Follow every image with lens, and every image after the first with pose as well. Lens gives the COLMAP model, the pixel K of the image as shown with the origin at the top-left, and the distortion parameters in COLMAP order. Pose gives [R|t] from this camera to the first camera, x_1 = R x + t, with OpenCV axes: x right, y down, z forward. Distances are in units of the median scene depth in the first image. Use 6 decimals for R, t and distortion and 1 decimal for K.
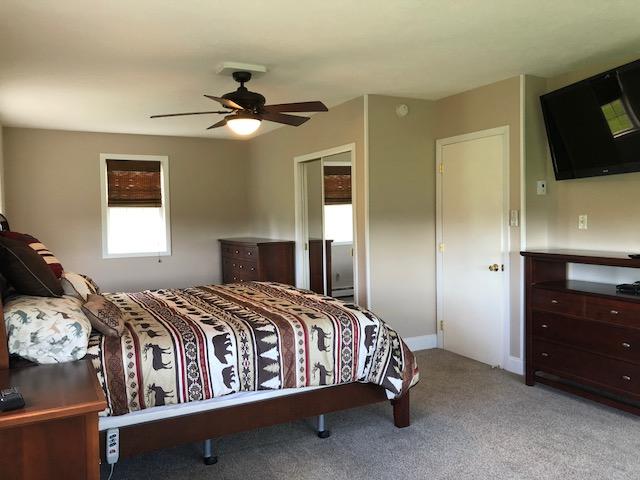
lens RADIAL K [[516.6, 0, 317.5], [0, 516.6, 237.8], [0, 0, 1]] dist [-0.013222, -0.011664]
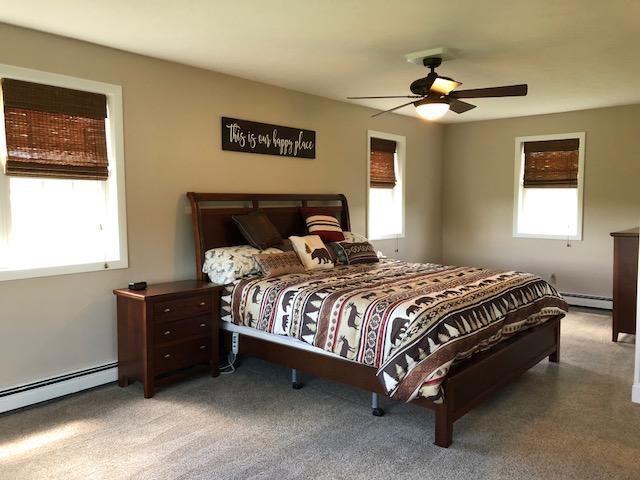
lens RADIAL K [[516.6, 0, 317.1], [0, 516.6, 242.1], [0, 0, 1]] dist [-0.013222, -0.011664]
pose [[0.364562, 0.092951, -0.926528, 0.950576], [-0.046253, 0.995585, 0.081679, -0.039383], [0.930030, 0.013077, 0.367251, 0.537277]]
